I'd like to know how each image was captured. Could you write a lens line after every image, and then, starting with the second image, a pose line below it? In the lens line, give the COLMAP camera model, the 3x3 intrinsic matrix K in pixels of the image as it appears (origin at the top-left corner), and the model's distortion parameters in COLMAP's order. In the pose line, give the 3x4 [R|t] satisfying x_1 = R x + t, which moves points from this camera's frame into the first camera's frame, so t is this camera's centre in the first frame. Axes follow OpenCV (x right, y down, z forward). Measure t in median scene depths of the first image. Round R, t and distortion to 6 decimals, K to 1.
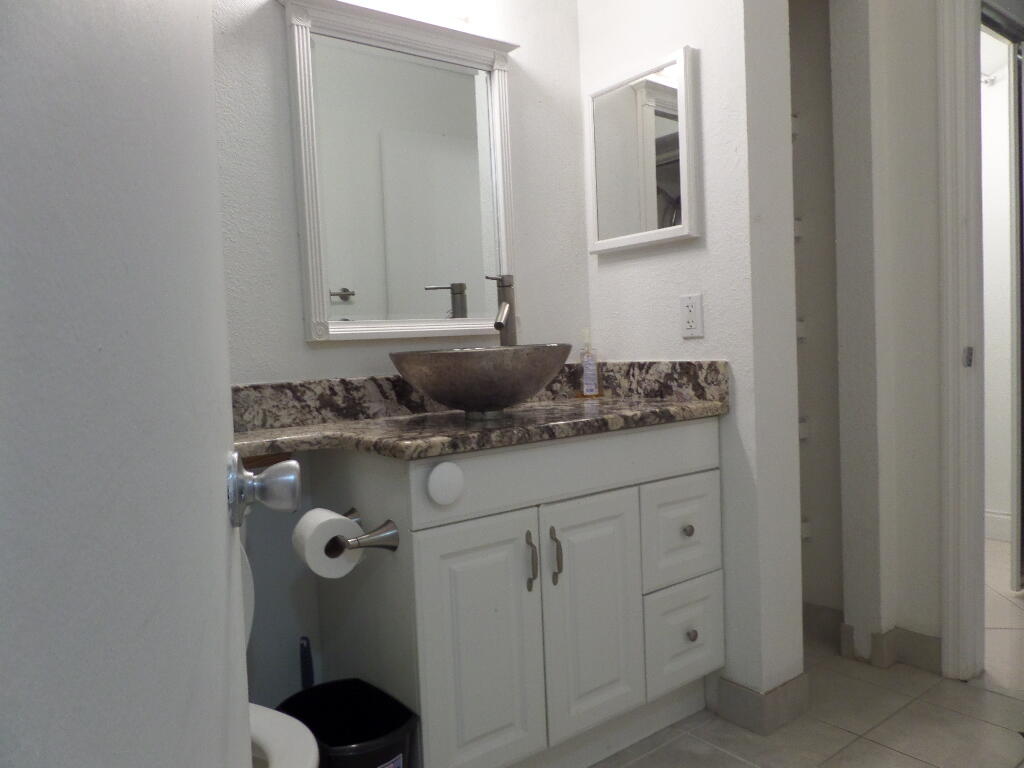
lens RADIAL K [[751.2, 0, 512.2], [0, 751.2, 381.6], [0, 0, 1]] dist [-0.003701, -0.009443]
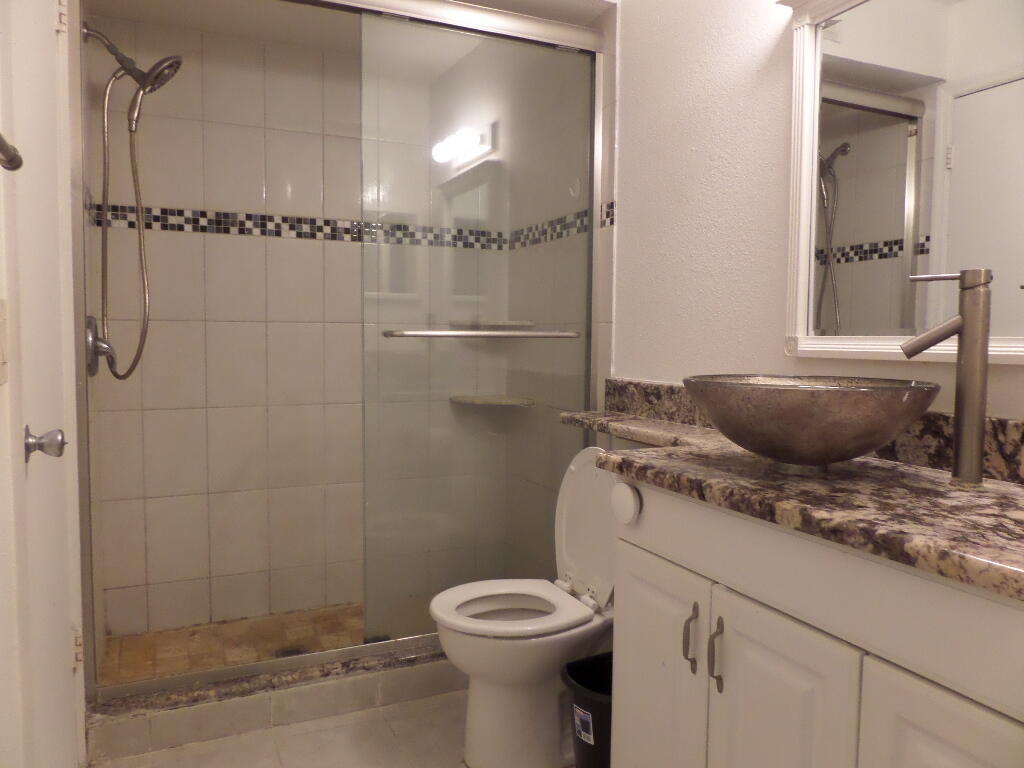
lens RADIAL K [[751.2, 0, 512.2], [0, 751.2, 381.6], [0, 0, 1]] dist [-0.003701, -0.009443]
pose [[-0.229835, 0.097948, -0.968288, 0.760211], [-0.045524, 0.992752, 0.111228, -0.113031], [0.972164, 0.069644, -0.223710, 0.872680]]
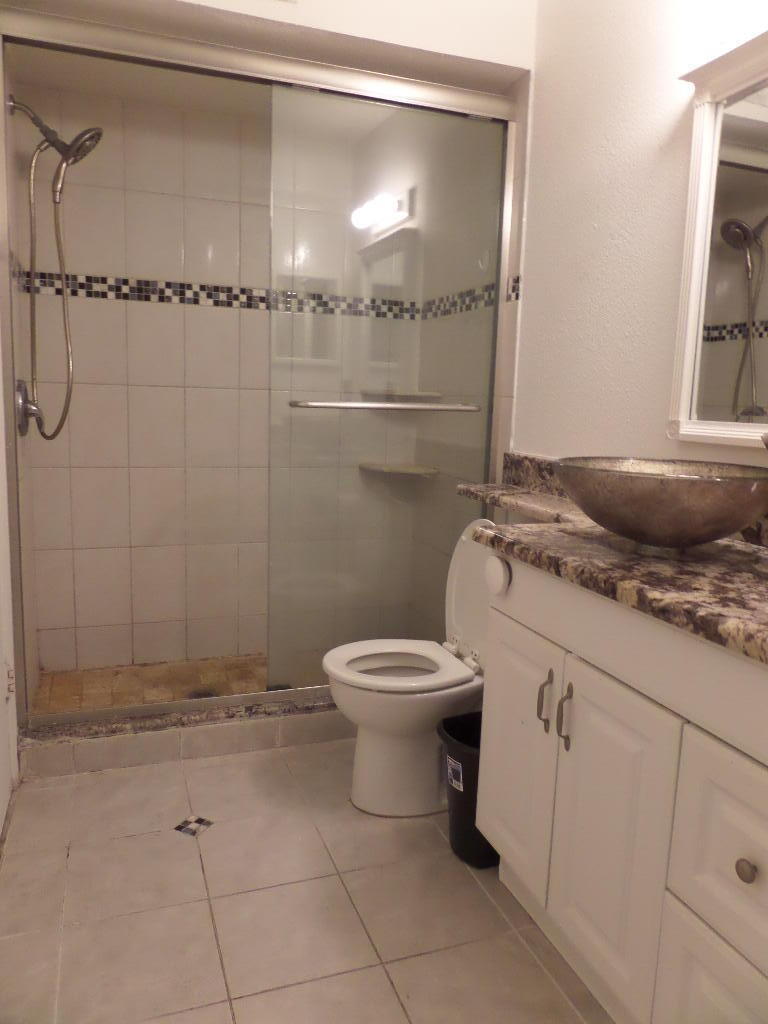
lens RADIAL K [[751.2, 0, 384.0], [0, 751.2, 512.0], [0, 0, 1]] dist [-0.003701, -0.009443]
pose [[-0.309598, 0.175633, -0.934507, 0.797407], [-0.065652, 0.976500, 0.205275, -0.138889], [0.948598, 0.124905, -0.290791, 0.941619]]
